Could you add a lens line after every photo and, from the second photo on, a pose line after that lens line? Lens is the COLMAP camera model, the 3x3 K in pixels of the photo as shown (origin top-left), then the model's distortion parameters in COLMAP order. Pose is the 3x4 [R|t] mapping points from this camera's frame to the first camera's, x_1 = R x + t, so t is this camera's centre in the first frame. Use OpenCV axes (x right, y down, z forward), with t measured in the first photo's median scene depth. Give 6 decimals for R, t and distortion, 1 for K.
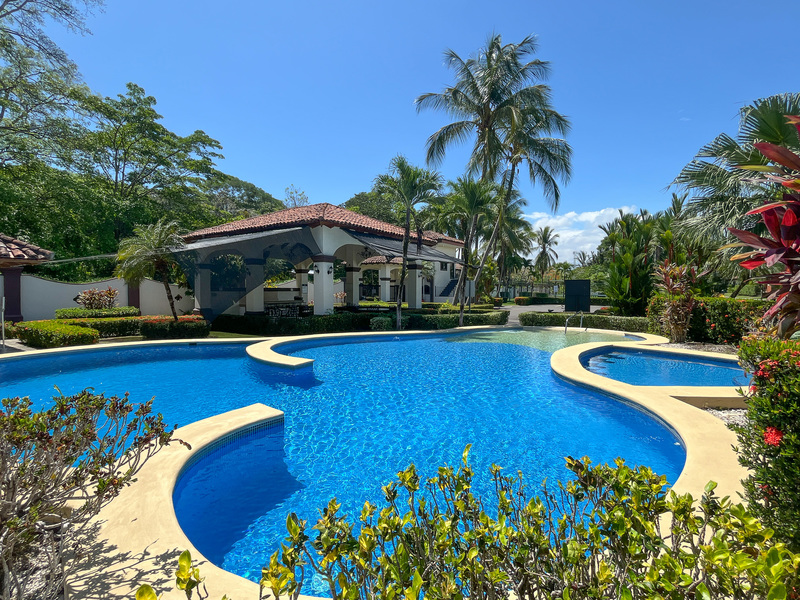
lens RADIAL K [[373.8, 0, 400.7], [0, 373.8, 298.5], [0, 0, 1]] dist [-0.001716, -0.000205]
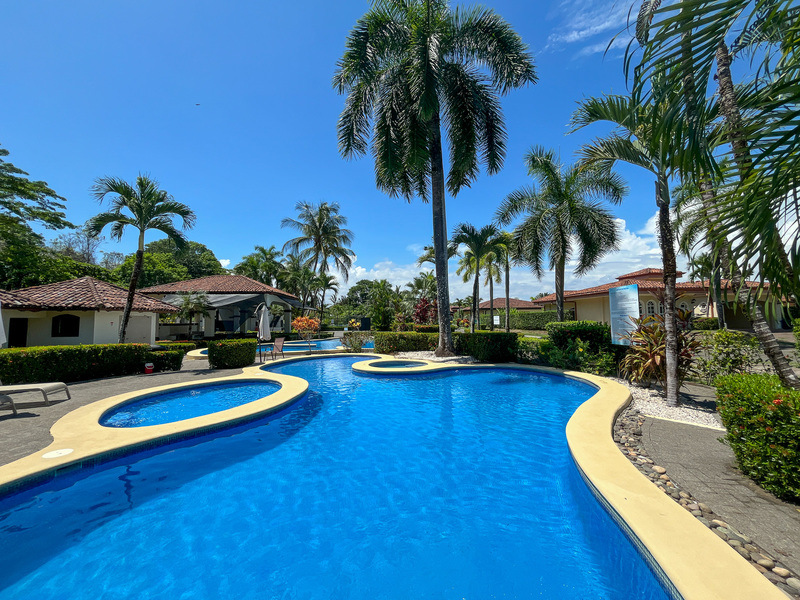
lens RADIAL K [[323.6, 0, 399.6], [0, 323.6, 299.7], [0, 0, 1]] dist [-0.005941, -0.000444]
pose [[0.774910, 0.016363, 0.631860, -0.449454], [0.035599, 0.996948, -0.069475, -0.003136], [-0.631069, 0.076331, 0.771962, -0.510764]]
